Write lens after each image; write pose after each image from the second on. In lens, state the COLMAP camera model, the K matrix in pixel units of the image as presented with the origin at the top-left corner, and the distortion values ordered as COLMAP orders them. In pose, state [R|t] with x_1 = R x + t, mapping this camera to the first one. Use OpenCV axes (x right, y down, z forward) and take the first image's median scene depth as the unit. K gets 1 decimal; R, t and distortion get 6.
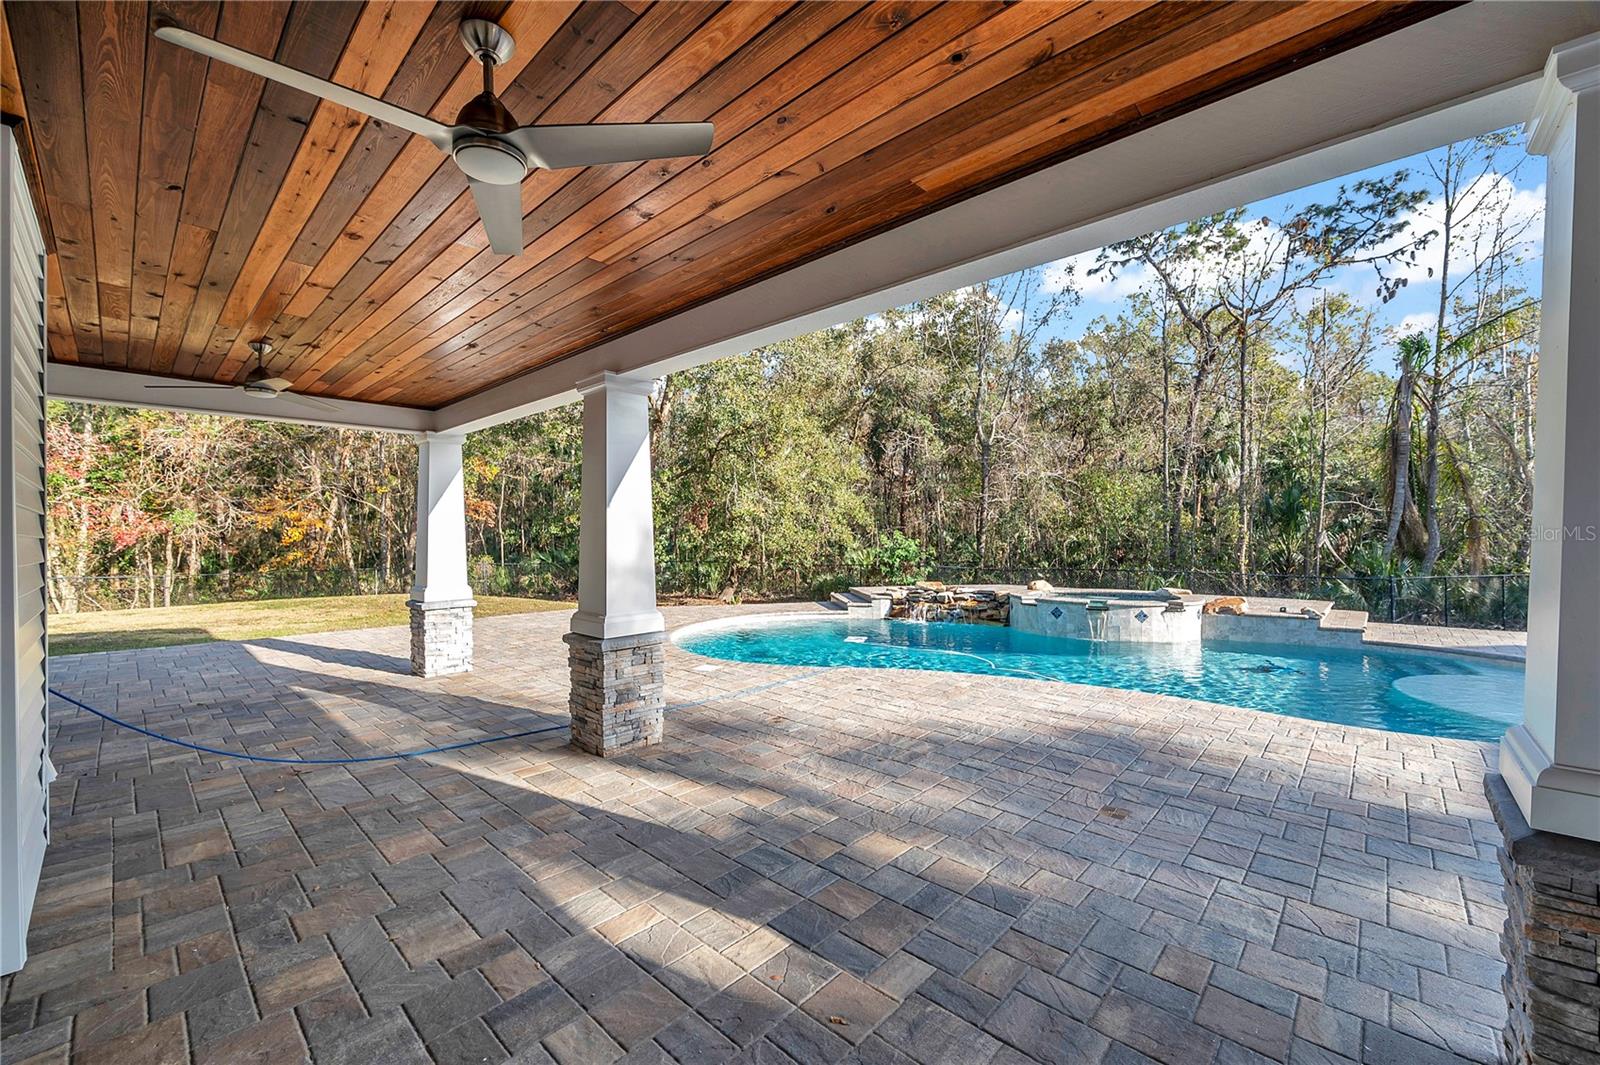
lens RADIAL K [[627.3, 0, 799.4], [0, 627.3, 539.9], [0, 0, 1]] dist [-0.003159, -0.000525]
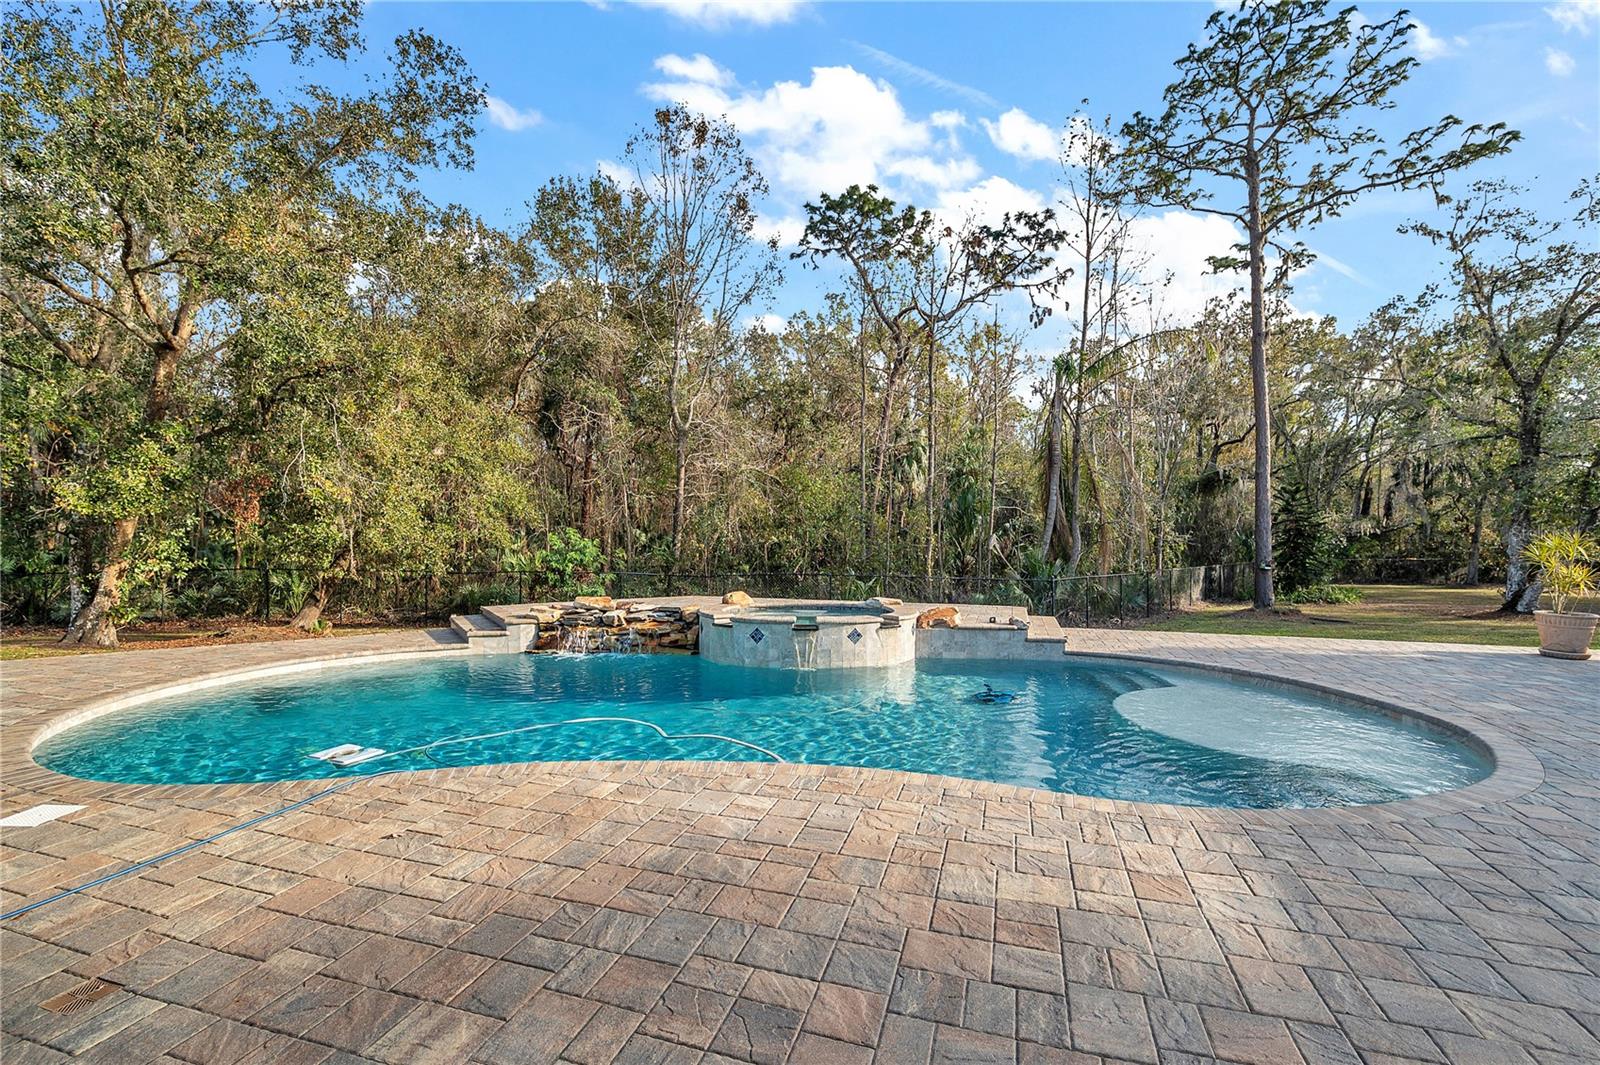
lens RADIAL K [[686.6, 0, 800.3], [0, 686.6, 538.9], [0, 0, 1]] dist [-0.000303, -0.000233]
pose [[0.899781, 0.008256, 0.436264, 0.075798], [-0.007086, 0.999966, -0.004309, 0.001682], [-0.436285, 0.000786, 0.899808, 0.184231]]
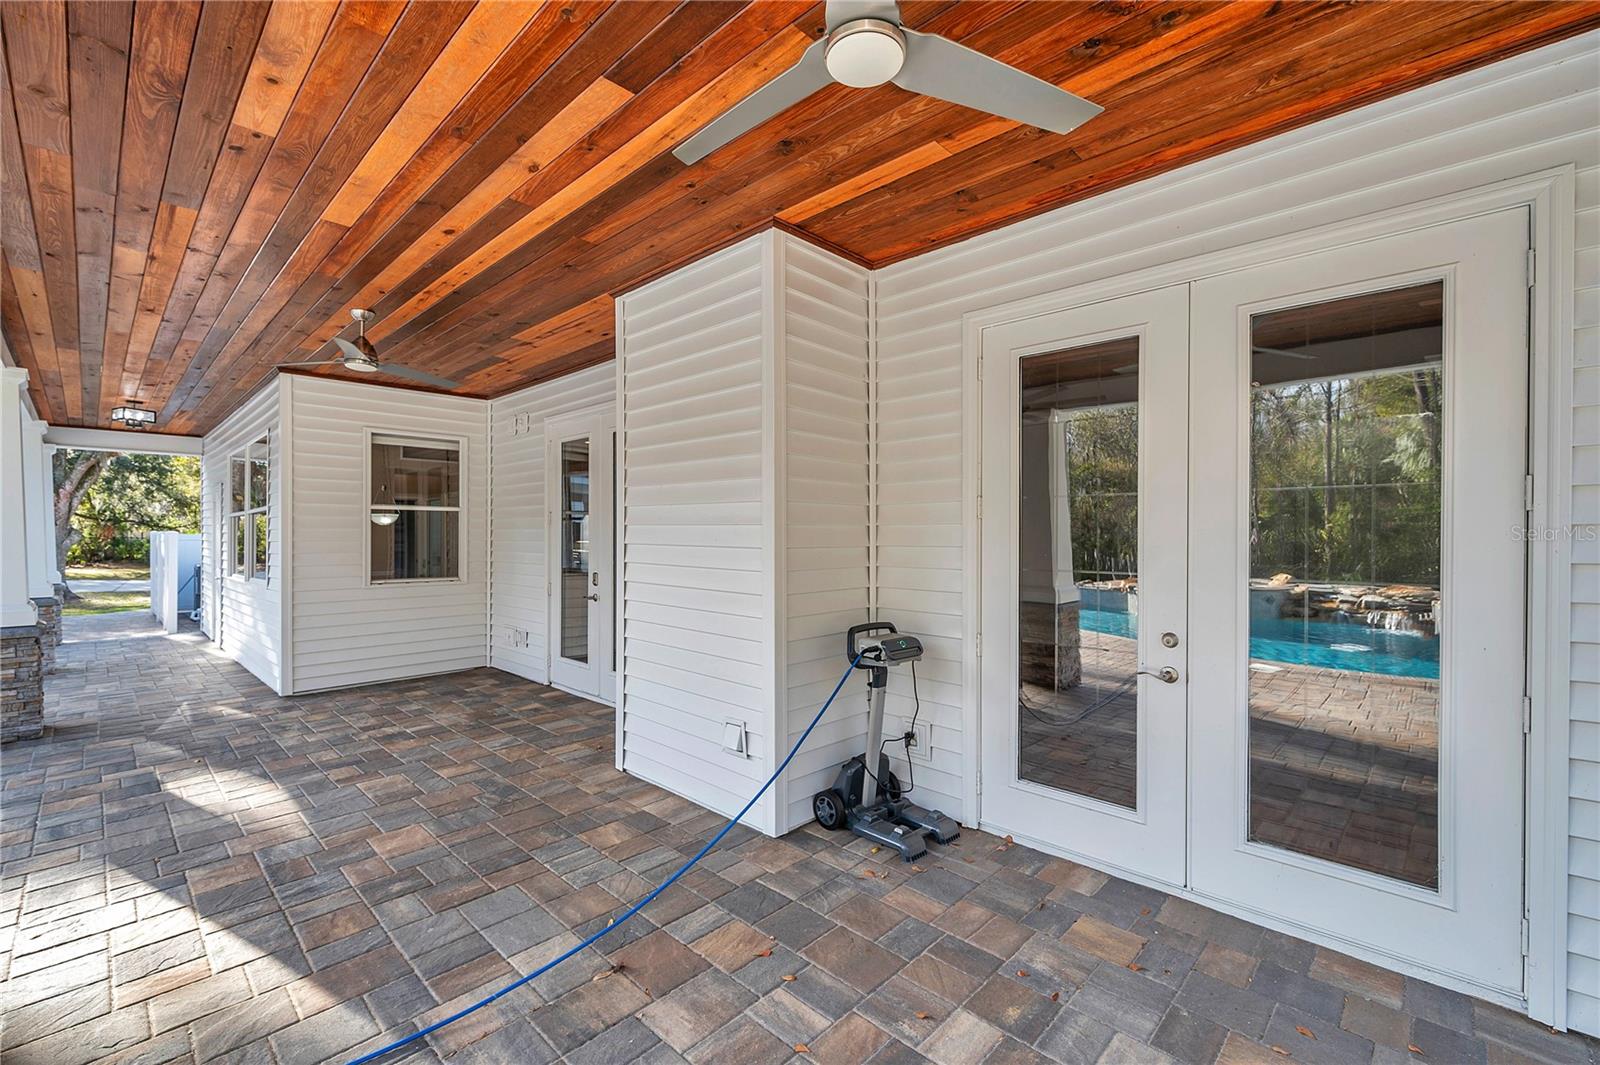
lens RADIAL K [[684.8, 0, 800.7], [0, 684.8, 538.4], [0, 0, 1]] dist [-0.001094, 0.000036]
pose [[-0.999840, 0.004069, 0.017439, -0.313510], [0.004307, 0.999898, 0.013616, 0.001110], [-0.017382, 0.013689, -0.999755, 0.508163]]
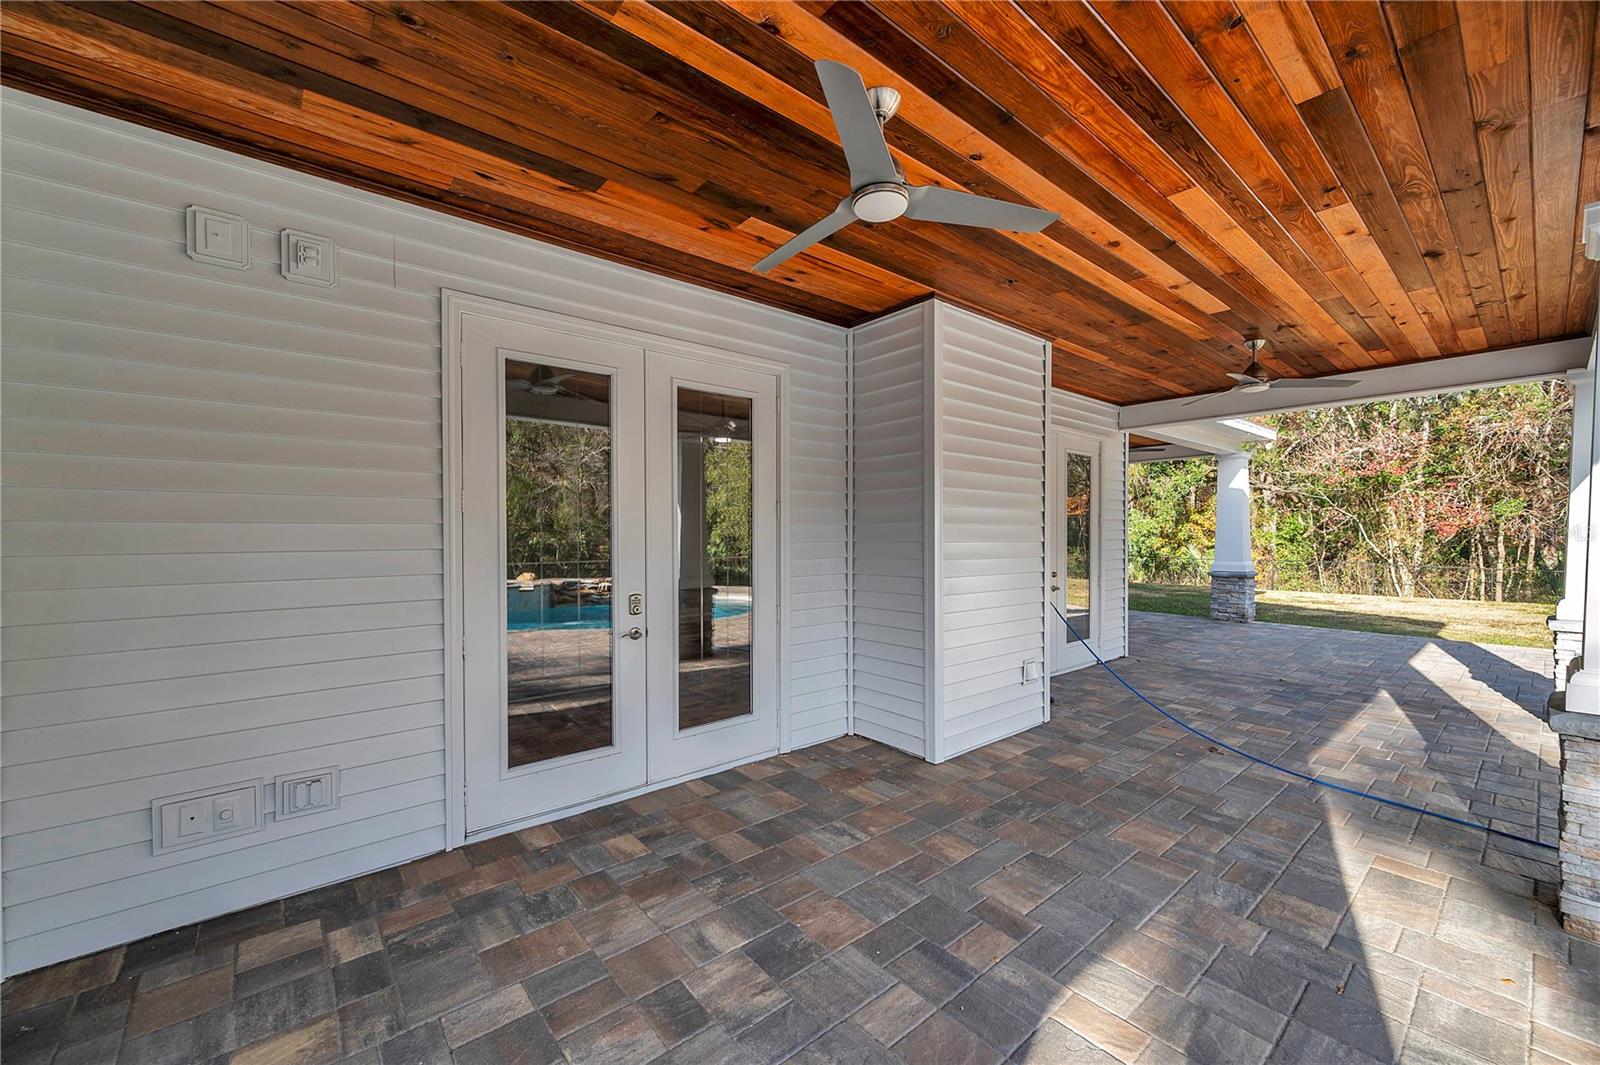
lens RADIAL K [[628.6, 0, 810.0], [0, 628.6, 539.9], [0, 0, 1]] dist [-0.001031, -0.000075]
pose [[-0.116827, 0.015565, -0.993030, 0.102645], [-0.003094, 0.999867, 0.016036, 0.001813], [0.993147, 0.004946, -0.116763, 0.145740]]
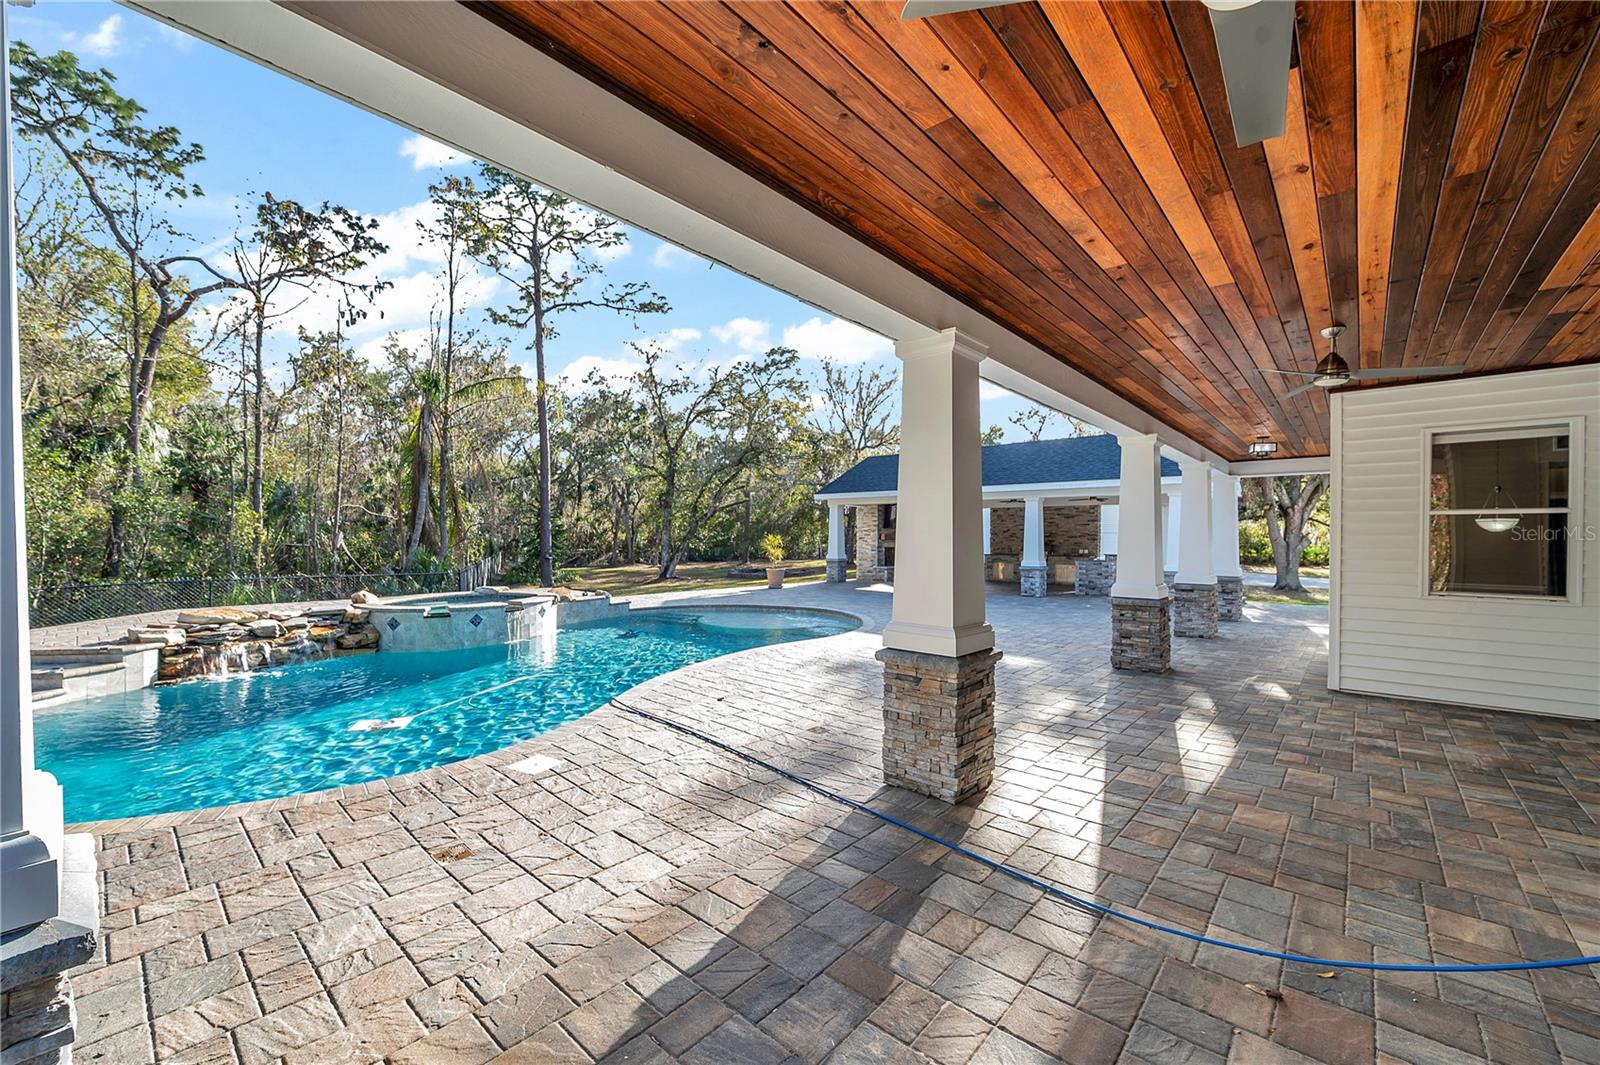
lens RADIAL K [[637.5, 0, 805.7], [0, 637.5, 537.1], [0, 0, 1]] dist [-0.000965, 0.000227]
pose [[-0.027855, 0.005535, 0.999597, -0.422285], [0.001798, 0.999983, -0.005487, 0.002082], [-0.999610, 0.001645, -0.027864, 0.450034]]
